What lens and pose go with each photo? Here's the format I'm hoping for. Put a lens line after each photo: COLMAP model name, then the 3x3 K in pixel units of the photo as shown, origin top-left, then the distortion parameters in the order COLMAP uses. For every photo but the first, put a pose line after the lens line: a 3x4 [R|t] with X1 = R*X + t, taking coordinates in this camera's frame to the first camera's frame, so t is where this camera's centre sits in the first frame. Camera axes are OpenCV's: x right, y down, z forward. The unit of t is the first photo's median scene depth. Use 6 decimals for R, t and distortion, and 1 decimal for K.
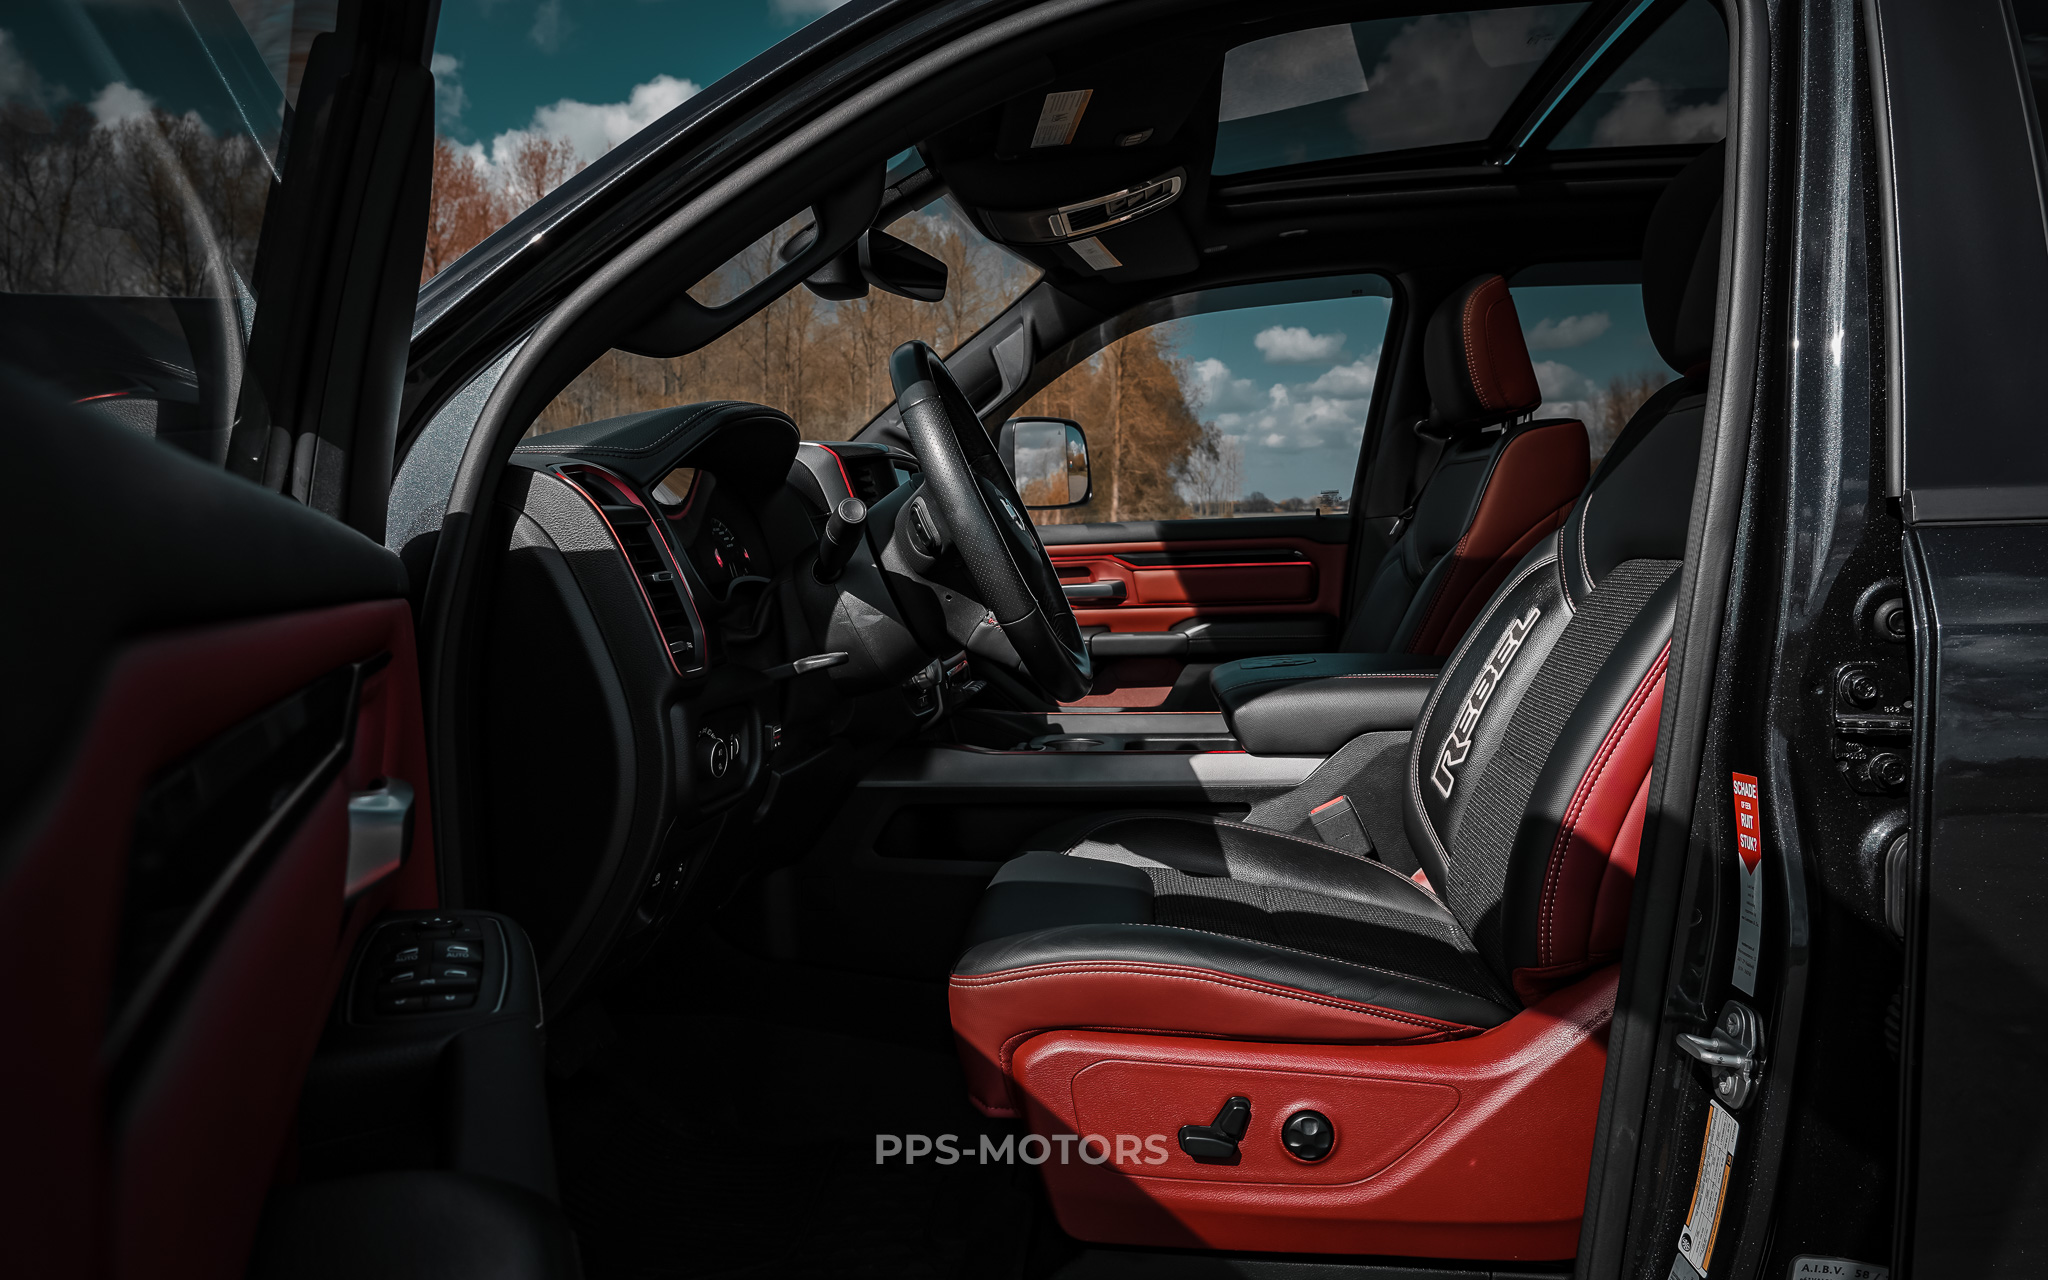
lens RADIAL K [[1456.6, 0, 1003.0], [0, 1456.6, 640.9], [0, 0, 1]] dist [-0.015483, -0.000173]
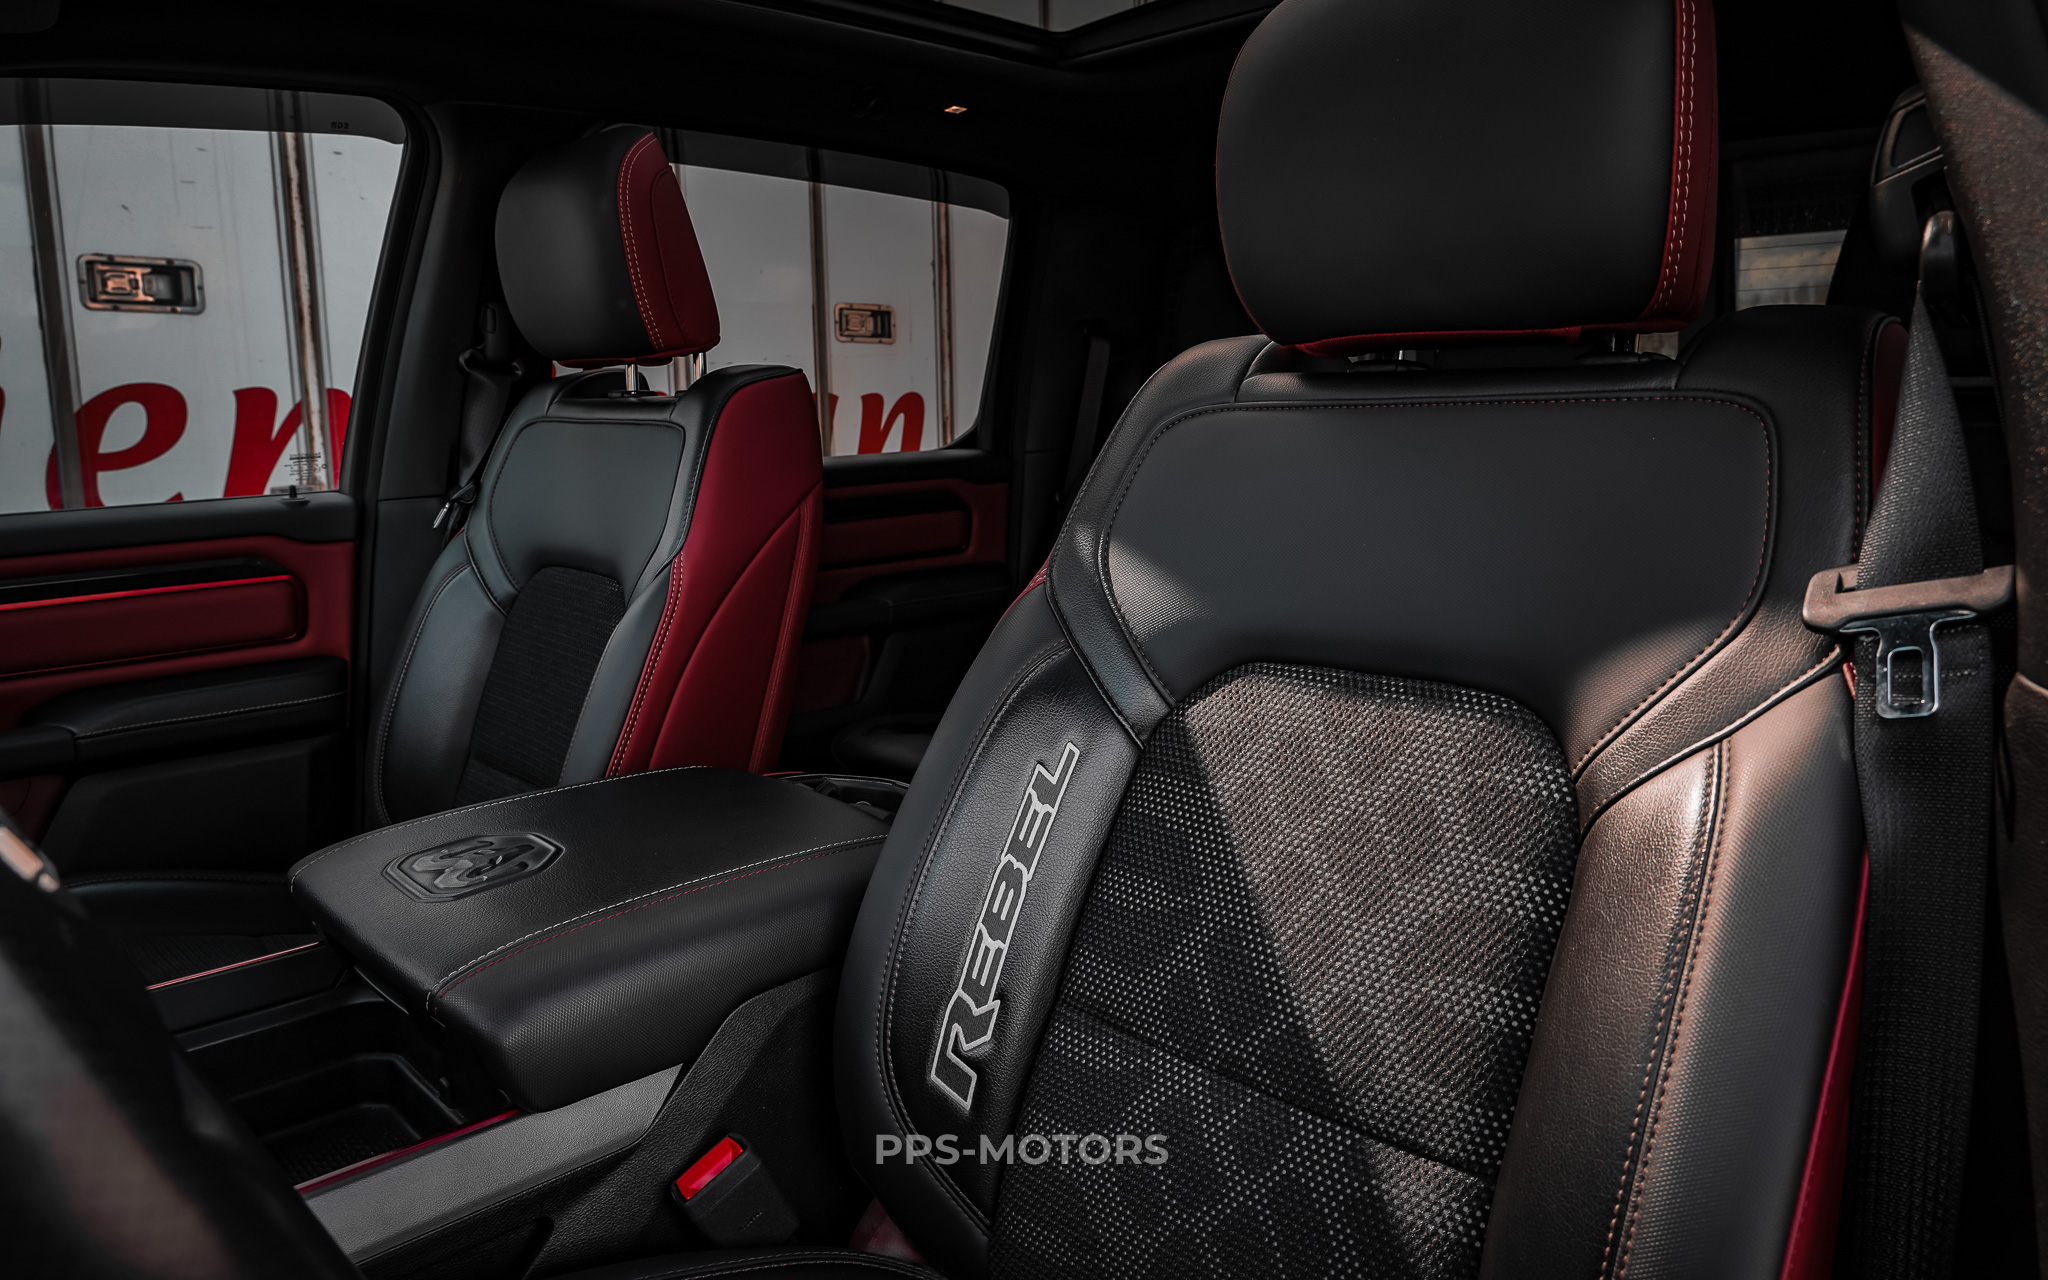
lens RADIAL K [[1375.3, 0, 1024.0], [0, 1375.3, 640.0], [0, 0, 1]] dist [-0.021238, 0.009699]
pose [[0.639981, -0.118396, 0.759214, -0.048378], [0.052885, 0.992502, 0.110197, -0.121046], [-0.766569, -0.030373, 0.641444, 0.658201]]
